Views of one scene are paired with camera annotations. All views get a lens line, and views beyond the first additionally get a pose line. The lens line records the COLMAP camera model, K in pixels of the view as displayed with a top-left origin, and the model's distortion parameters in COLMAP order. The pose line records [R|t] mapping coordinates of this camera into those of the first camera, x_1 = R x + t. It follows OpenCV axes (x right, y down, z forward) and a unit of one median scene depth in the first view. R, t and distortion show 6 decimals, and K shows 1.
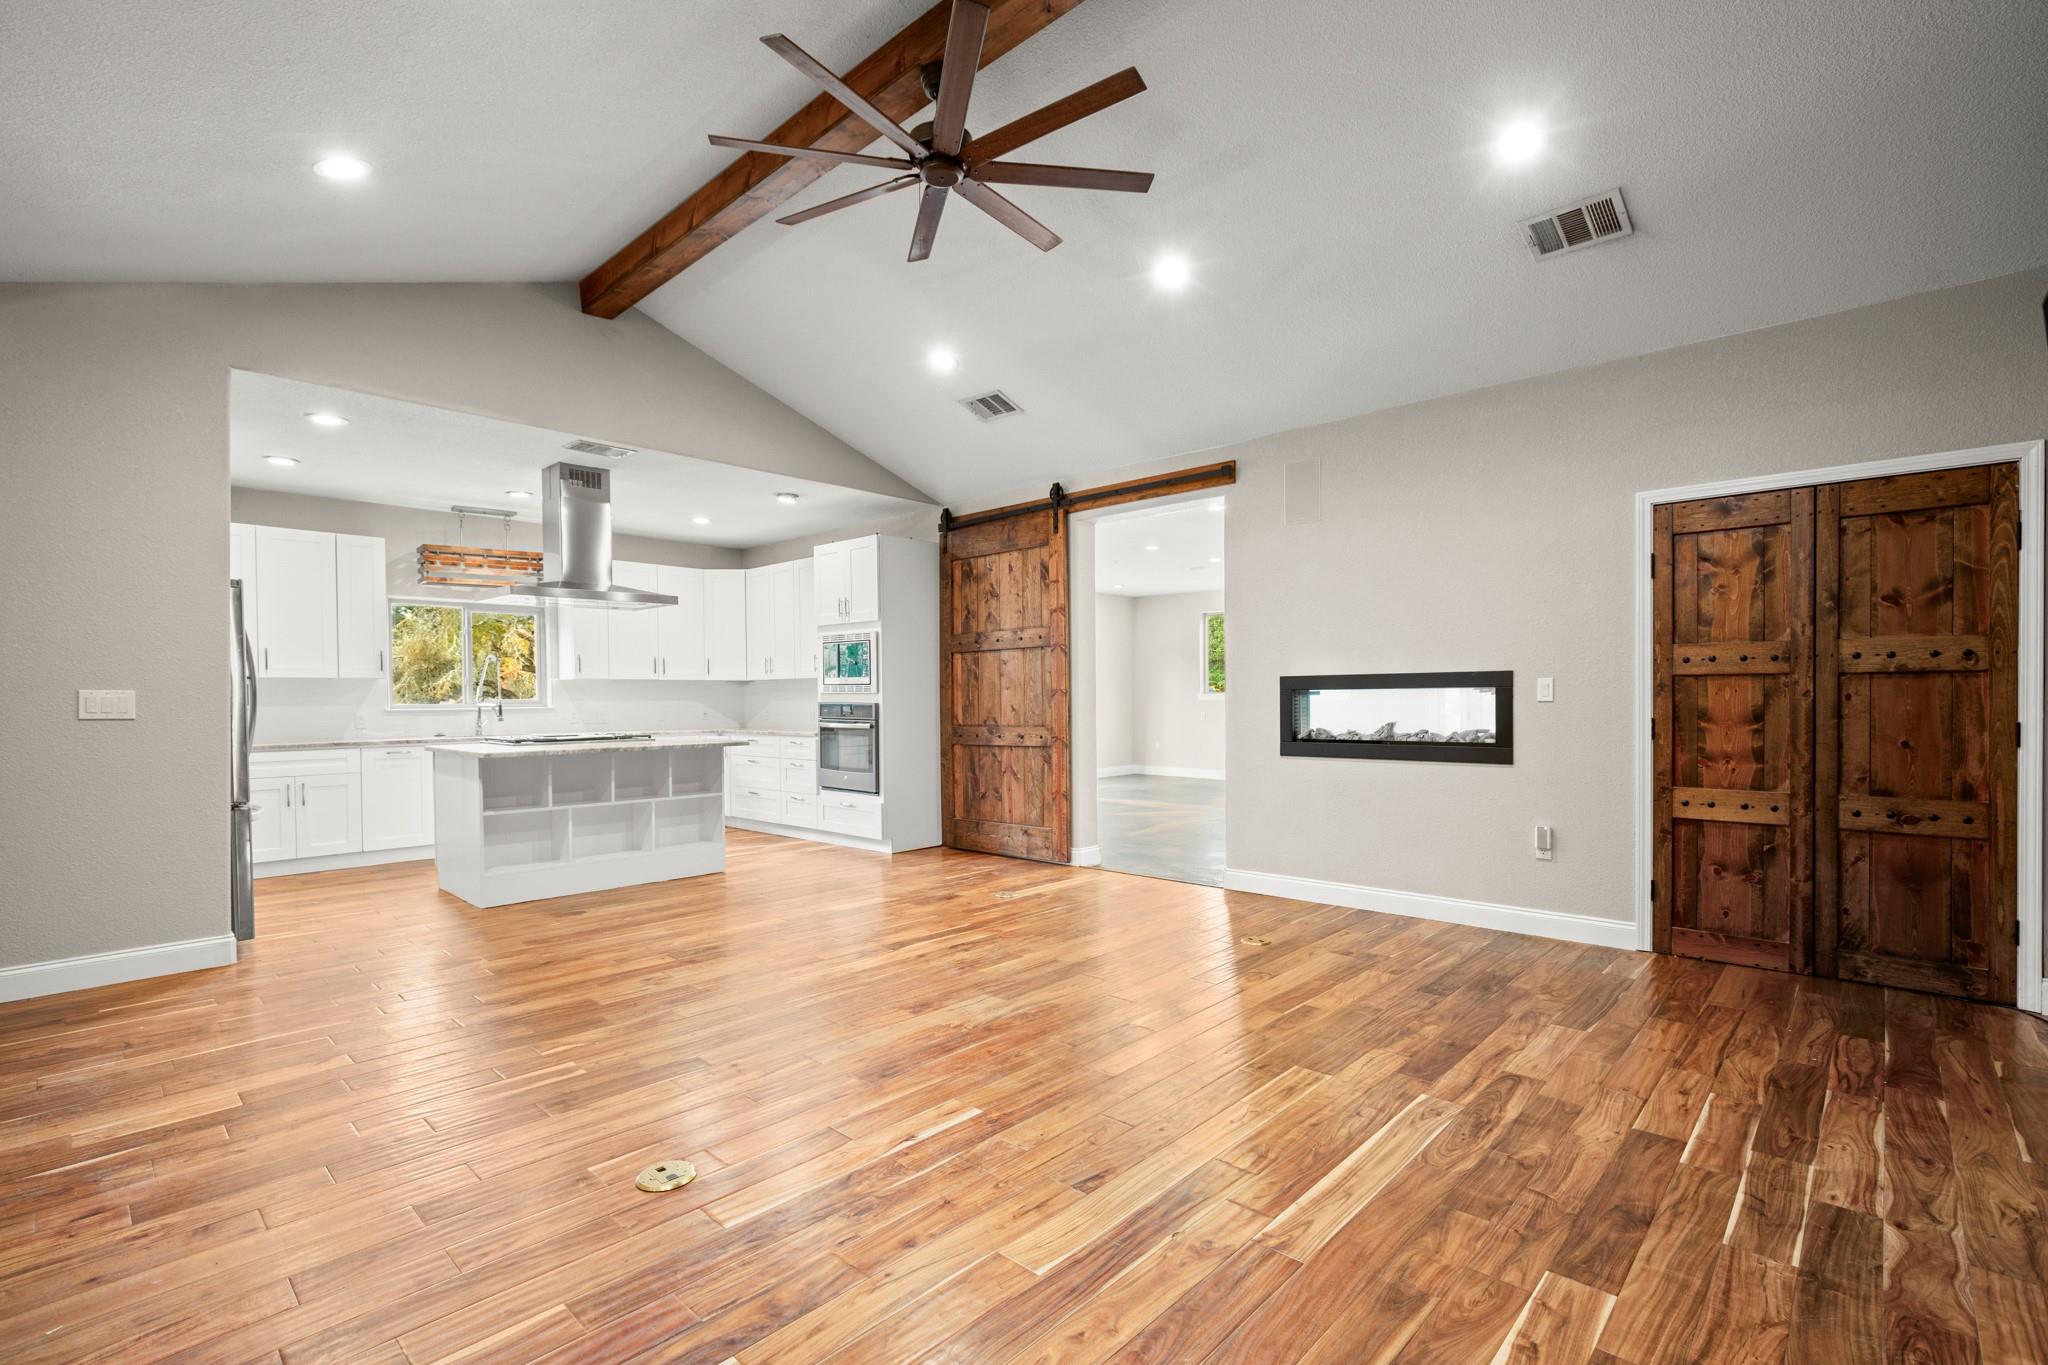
lens RADIAL K [[932.8, 0, 1031.9], [0, 932.8, 709.3], [0, 0, 1]] dist [-0.000653, 0.000149]
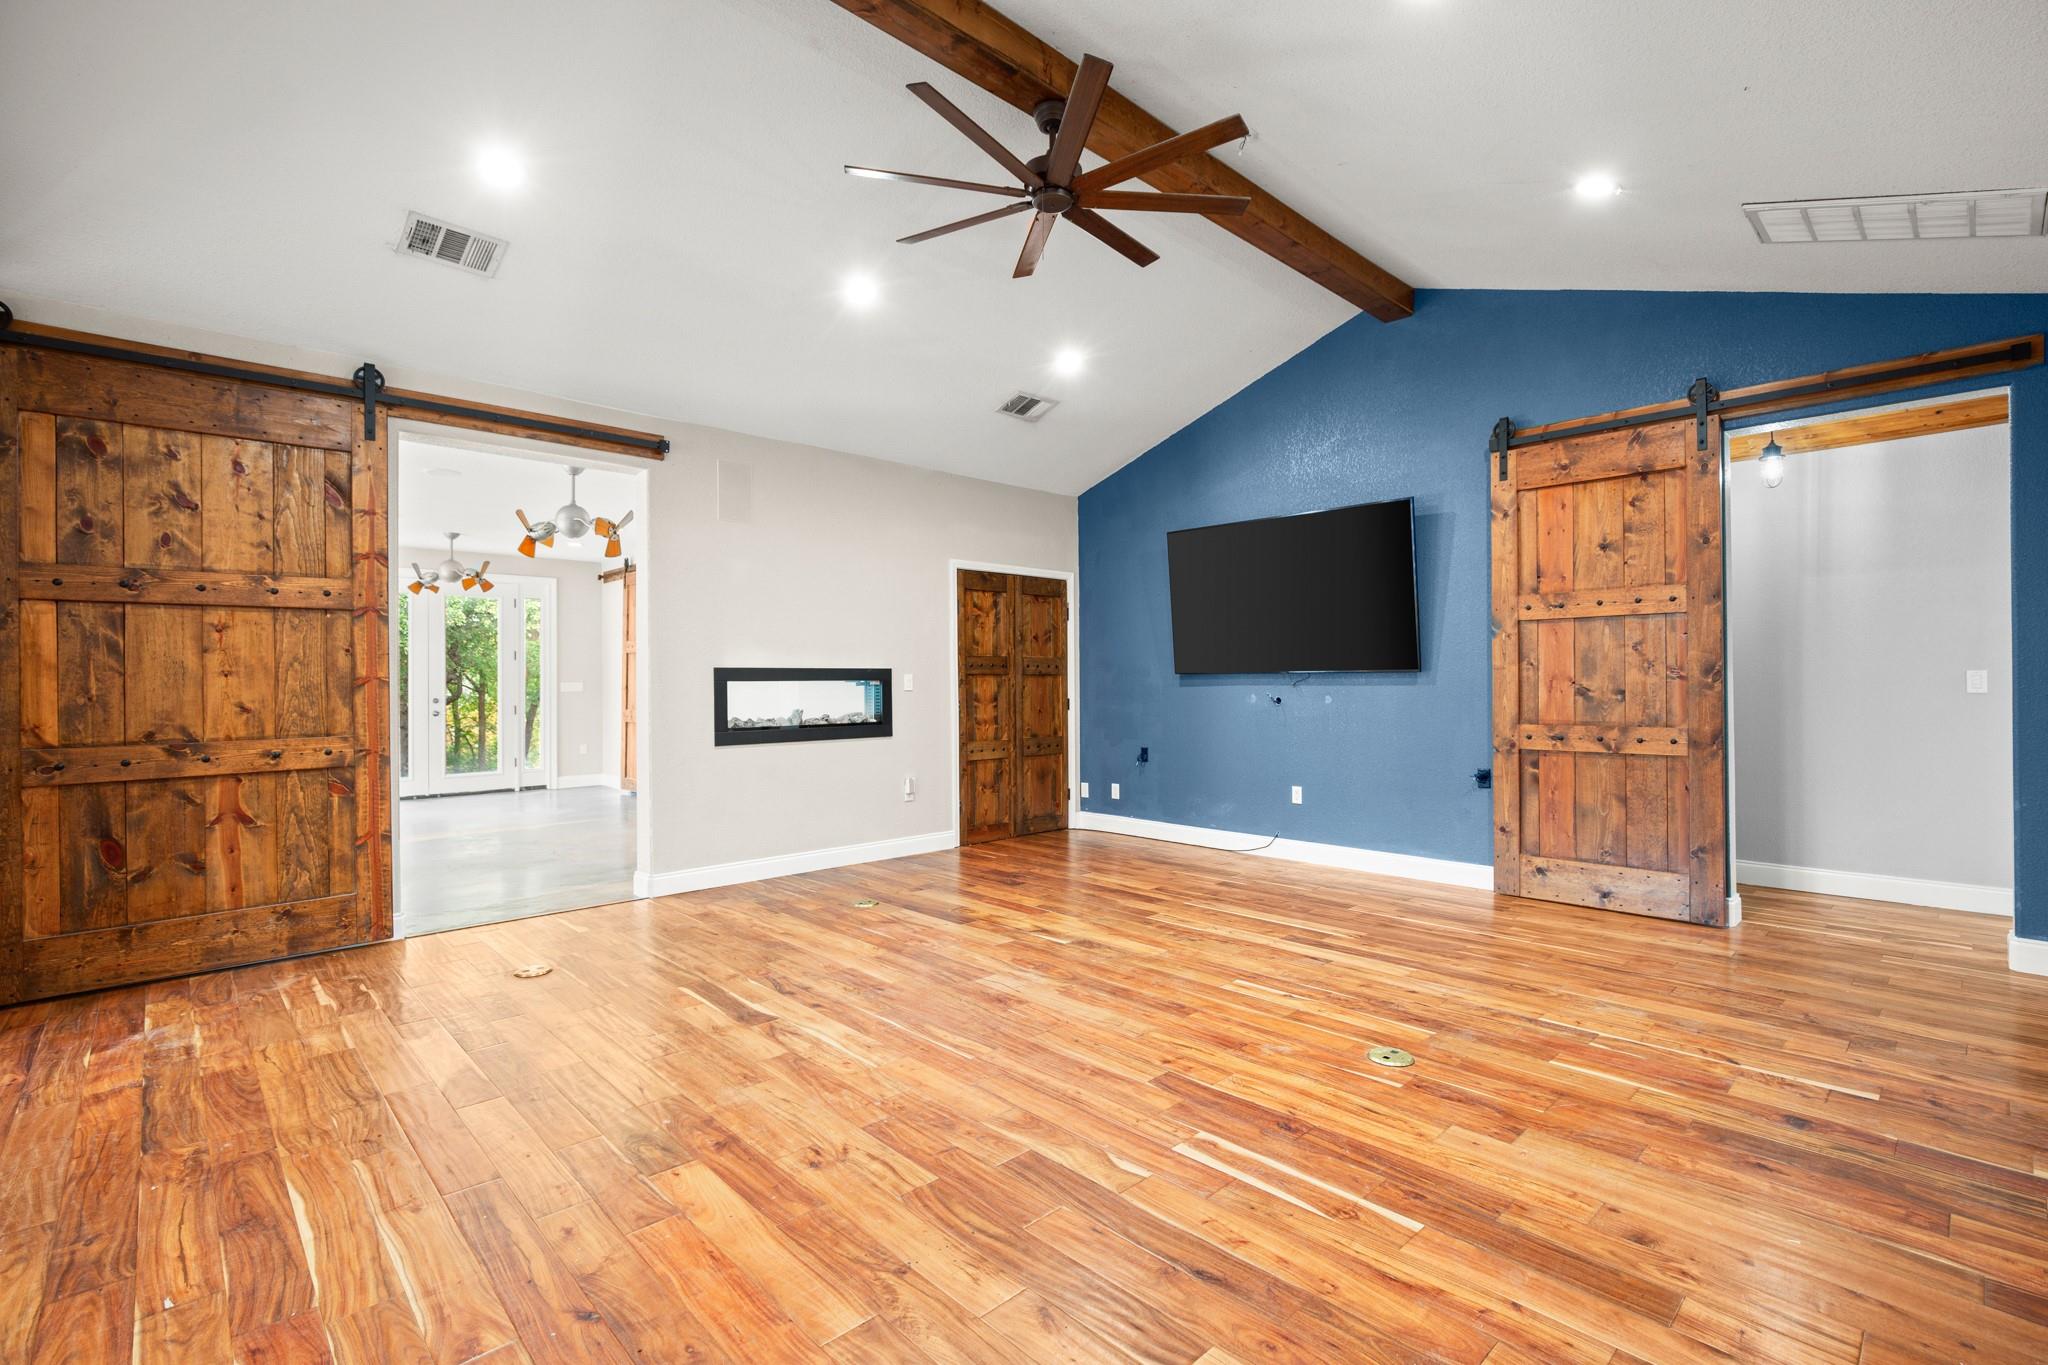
lens RADIAL K [[927.0, 0, 1038.2], [0, 927.0, 686.8], [0, 0, 1]] dist [-0.015211, 0.008817]
pose [[0.051809, 0.003469, 0.998651, -0.640549], [0.018417, 0.999821, -0.004428, -0.003458], [-0.998487, 0.018621, 0.051736, 0.536278]]
